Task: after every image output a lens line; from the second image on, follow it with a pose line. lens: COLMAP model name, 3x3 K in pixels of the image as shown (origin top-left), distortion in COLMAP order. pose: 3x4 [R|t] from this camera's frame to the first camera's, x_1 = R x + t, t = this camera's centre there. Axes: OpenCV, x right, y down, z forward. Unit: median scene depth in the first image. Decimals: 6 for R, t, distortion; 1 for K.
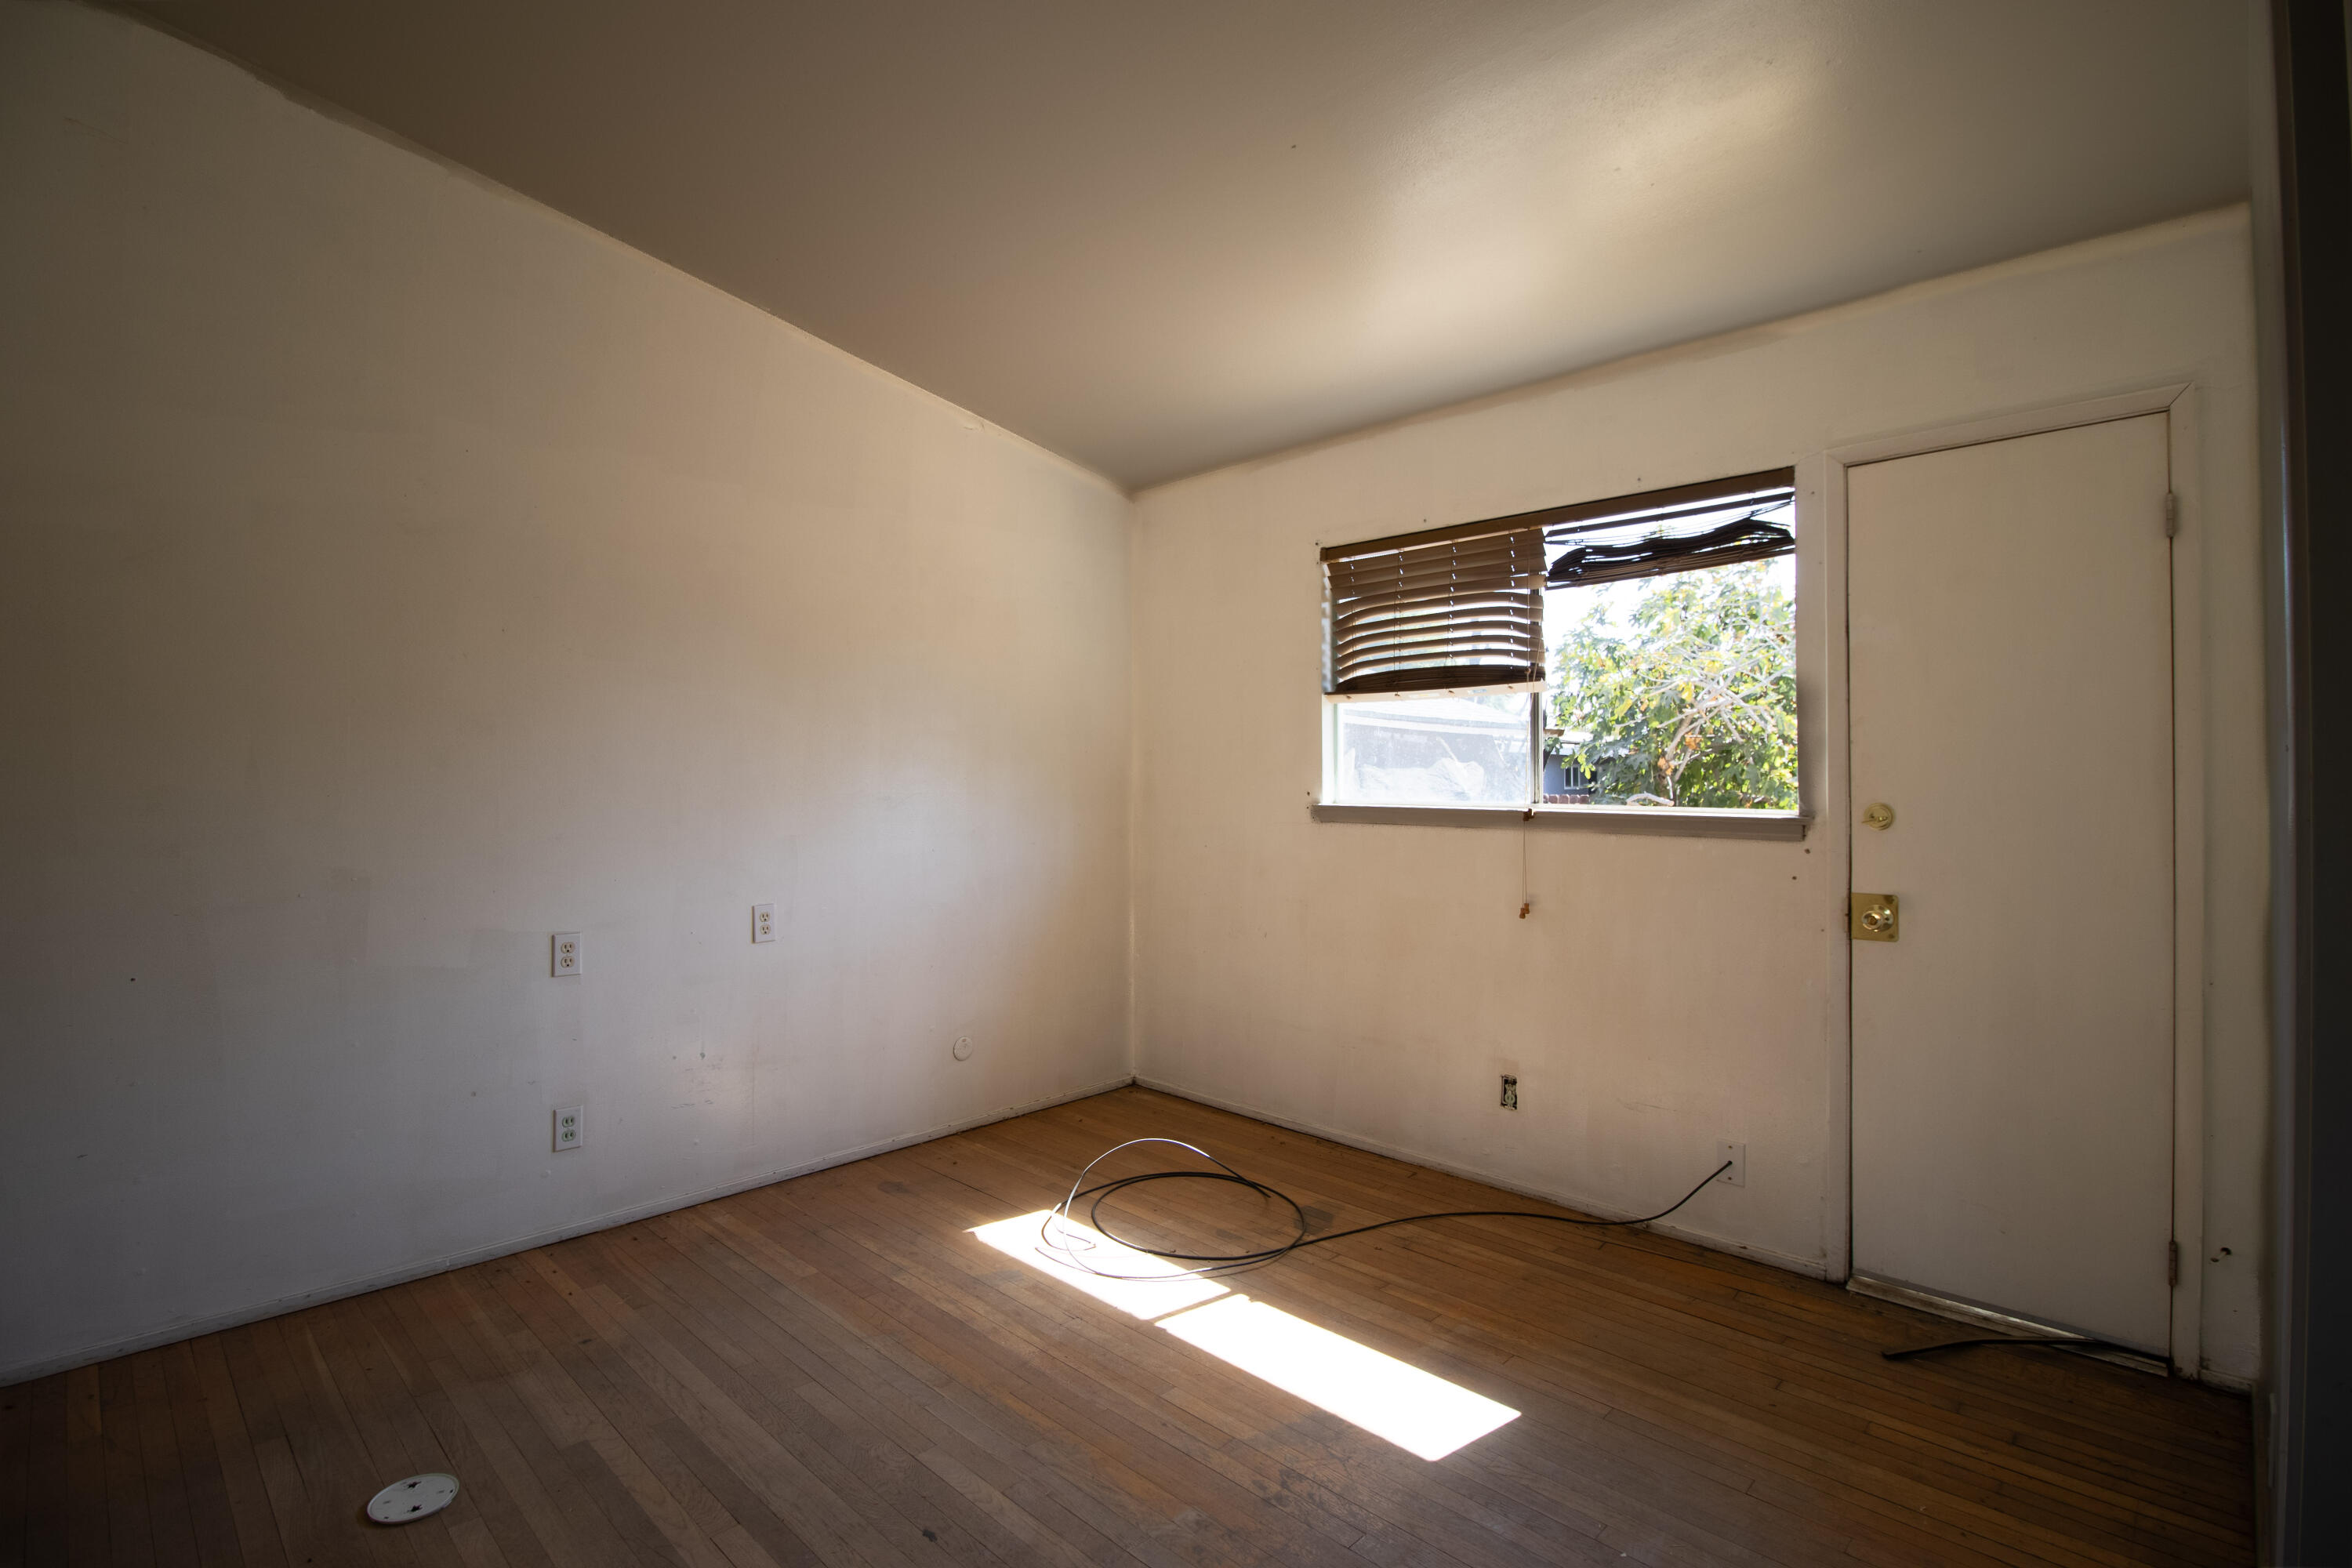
lens RADIAL K [[1088.1, 0, 1177.1], [0, 1088.1, 783.9], [0, 0, 1]] dist [-0.017515, -0.004780]
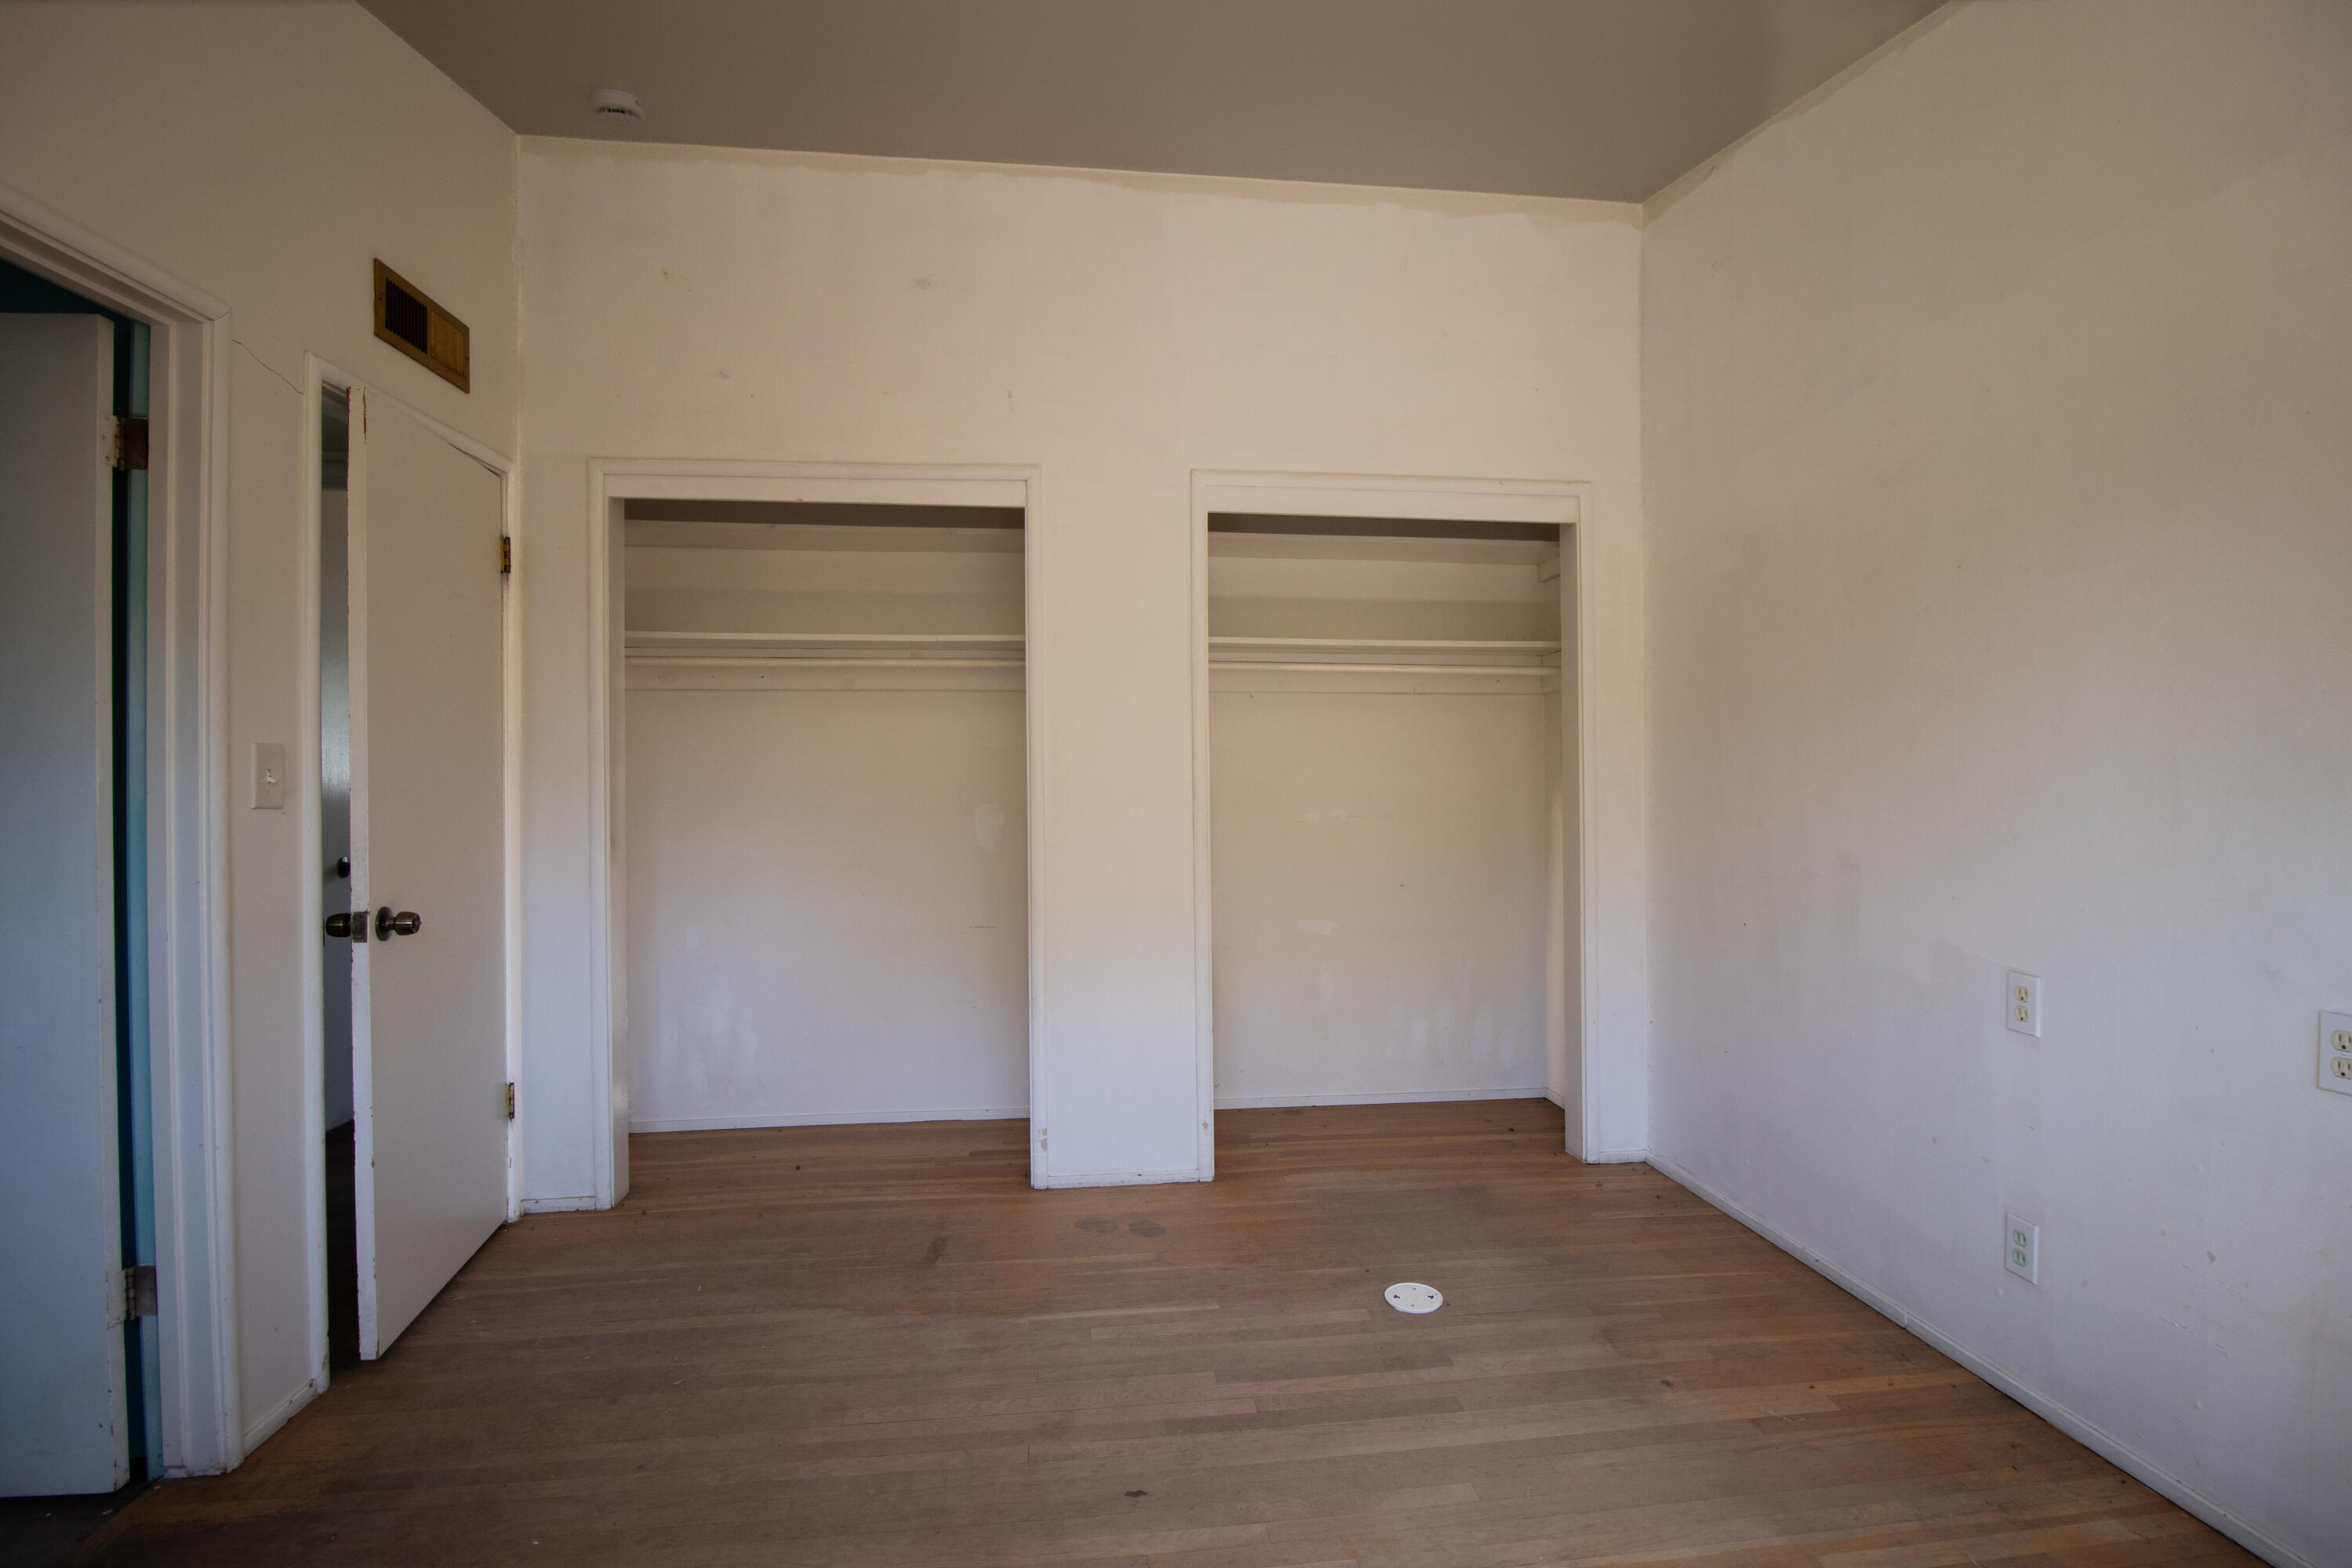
lens RADIAL K [[1088.1, 0, 1180.6], [0, 1088.1, 781.3], [0, 0, 1]] dist [-0.017515, -0.004780]
pose [[-0.639209, 0.005616, -0.769012, 0.466267], [0.008422, 0.999964, 0.000302, 0.014369], [0.768987, -0.006284, -0.639234, 1.482150]]
